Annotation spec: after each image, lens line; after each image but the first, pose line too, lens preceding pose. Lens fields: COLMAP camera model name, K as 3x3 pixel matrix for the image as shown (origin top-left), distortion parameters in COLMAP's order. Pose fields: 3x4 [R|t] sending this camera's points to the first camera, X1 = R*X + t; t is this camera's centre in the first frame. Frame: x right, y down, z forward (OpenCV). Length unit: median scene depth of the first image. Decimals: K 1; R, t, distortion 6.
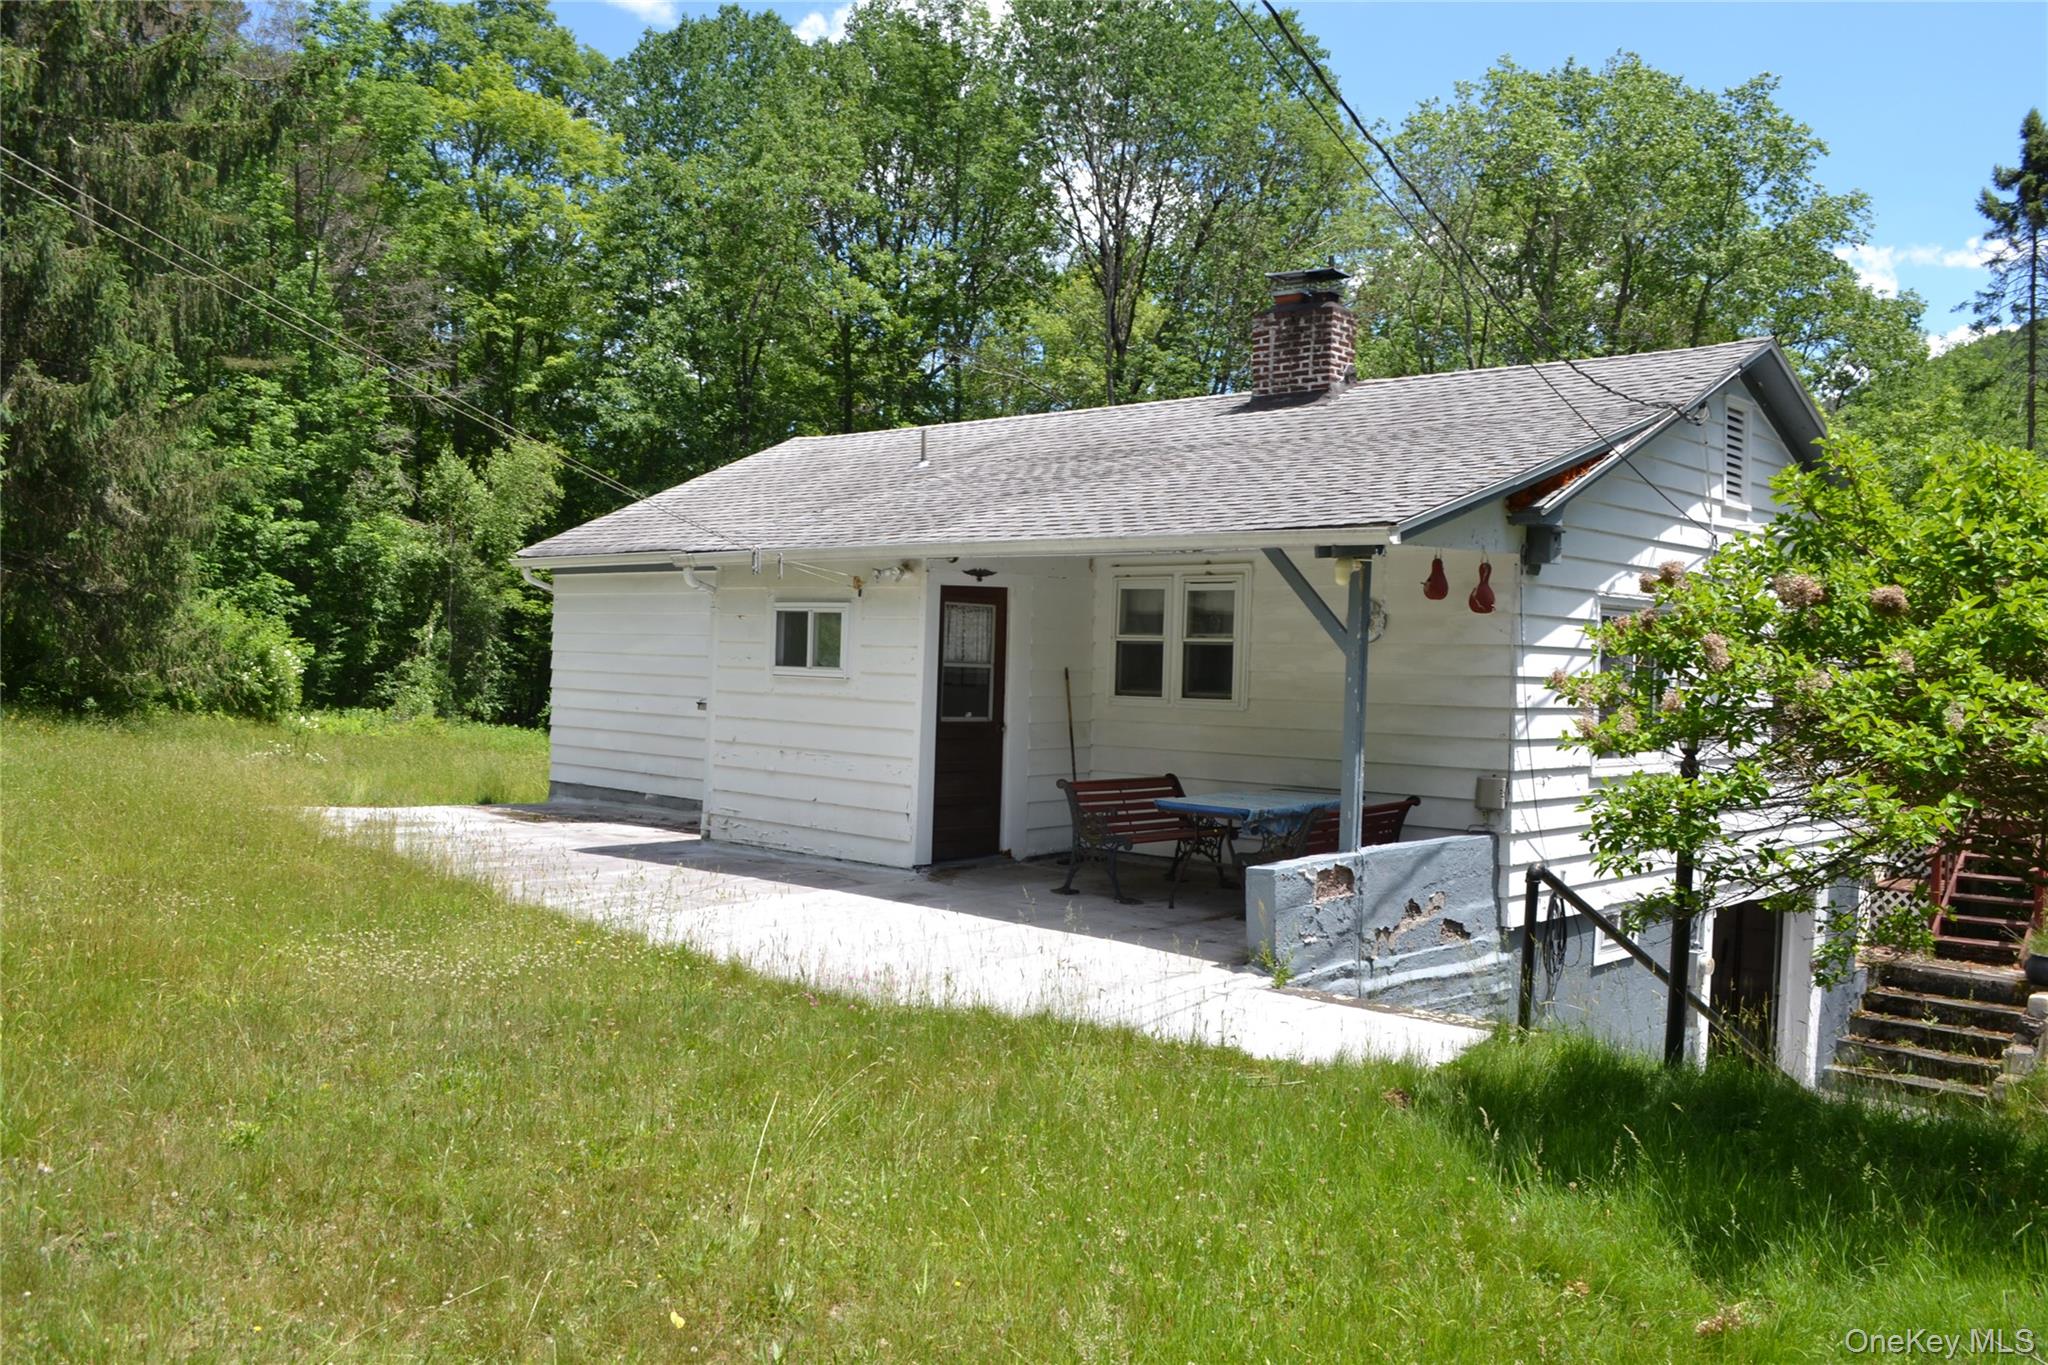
lens RADIAL K [[1726.7, 0, 1026.4], [0, 1726.7, 695.4], [0, 0, 1]] dist [-0.075452, 0.005574]
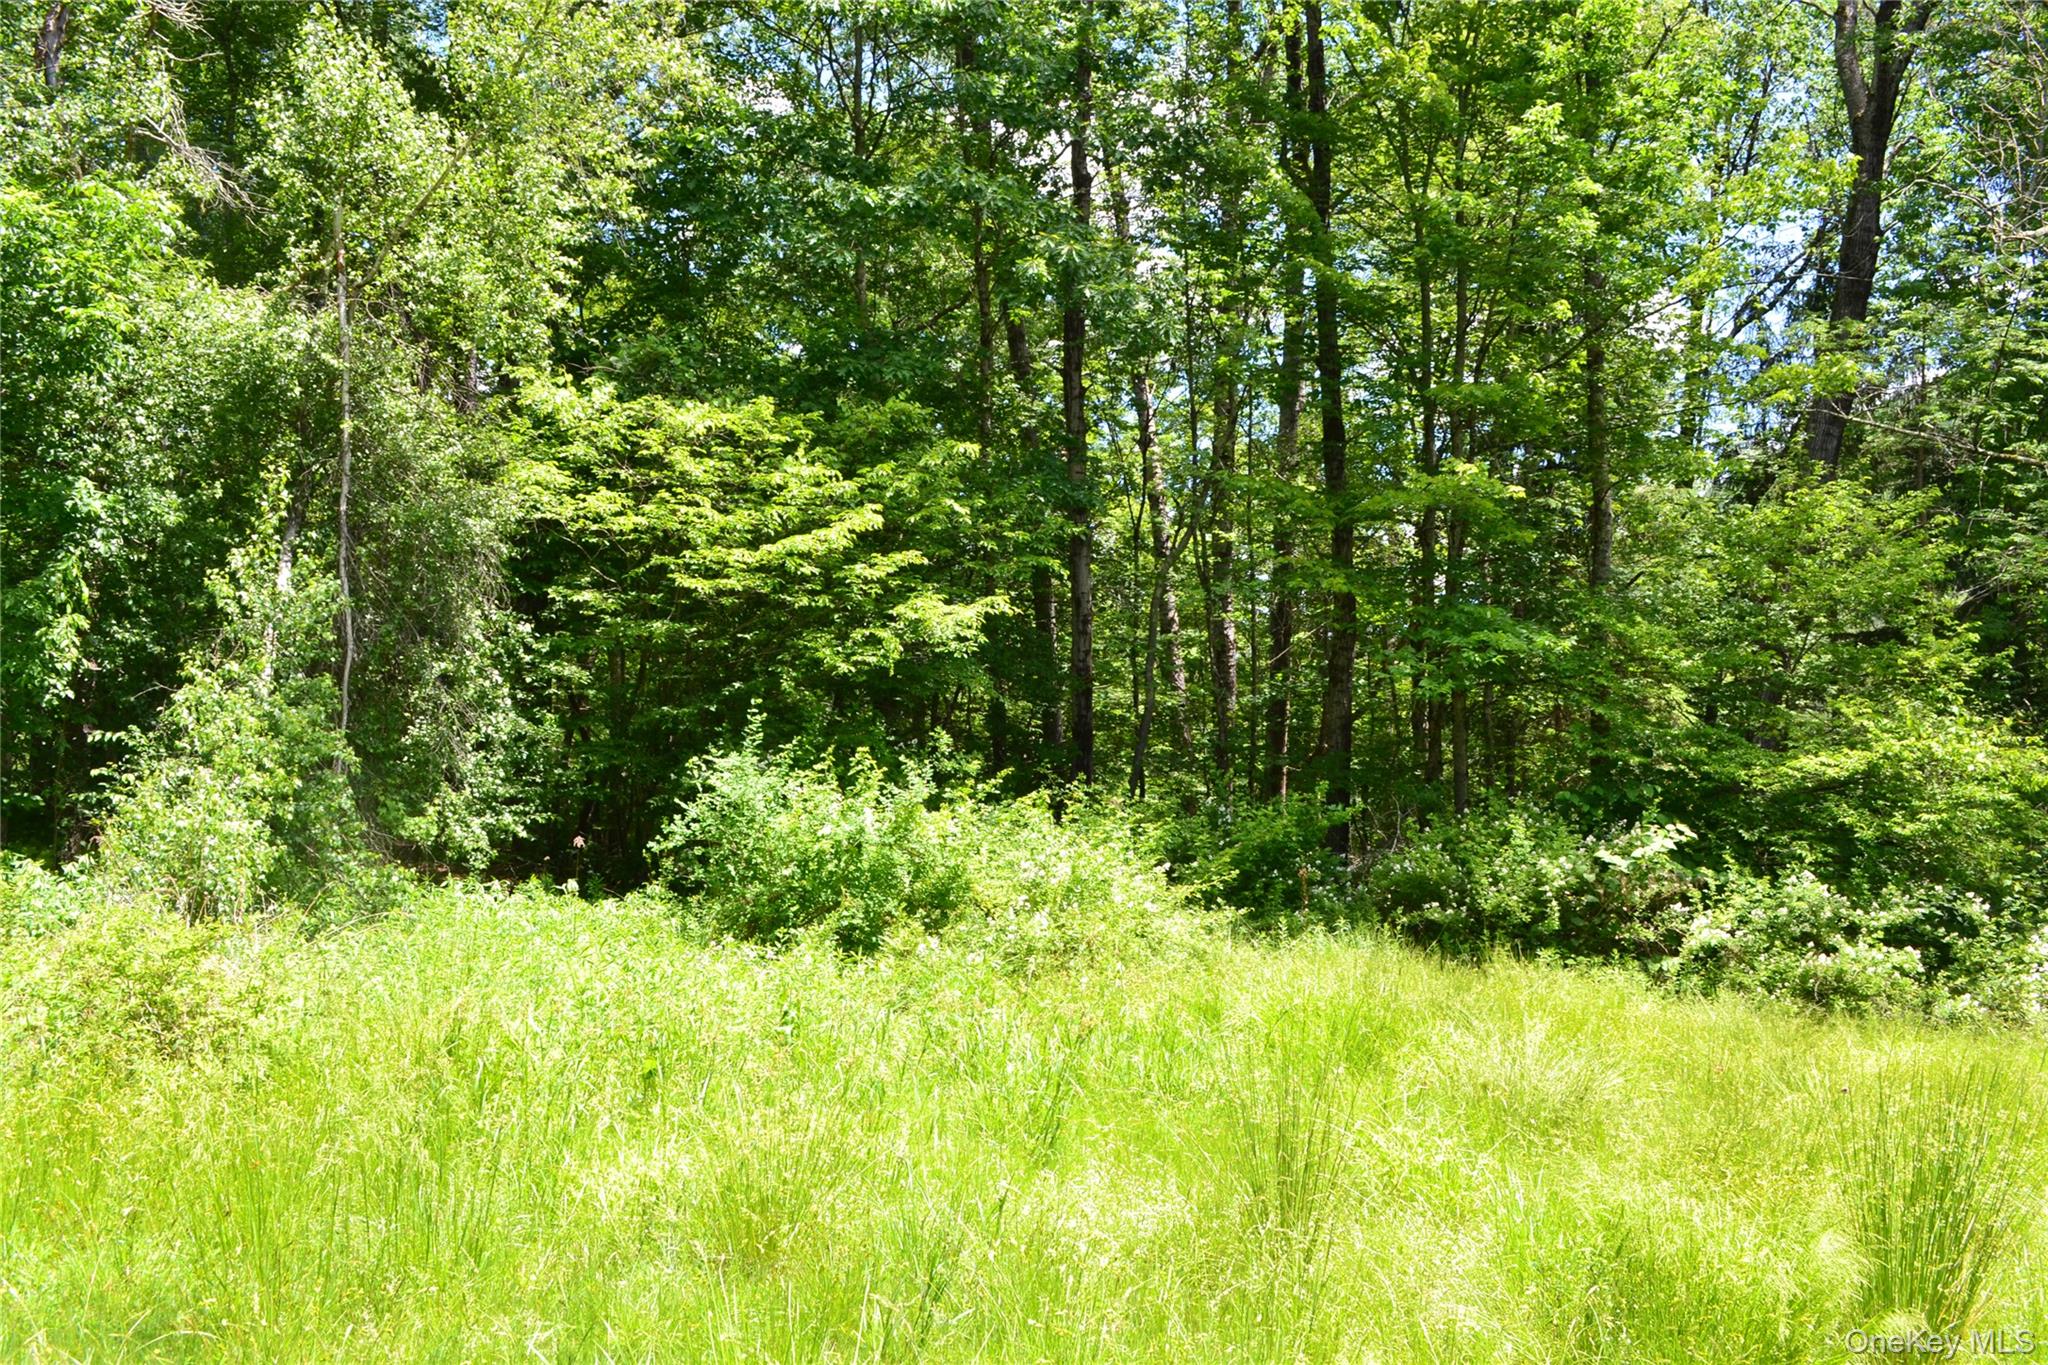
lens RADIAL K [[1726.7, 0, 1023.4], [0, 1726.7, 686.8], [0, 0, 1]] dist [-0.075452, 0.005574]
pose [[0.998358, -0.056920, -0.006507, -0.254236], [0.056555, 0.997305, -0.046738, 0.001632], [0.009150, 0.046293, 0.998886, 0.827413]]
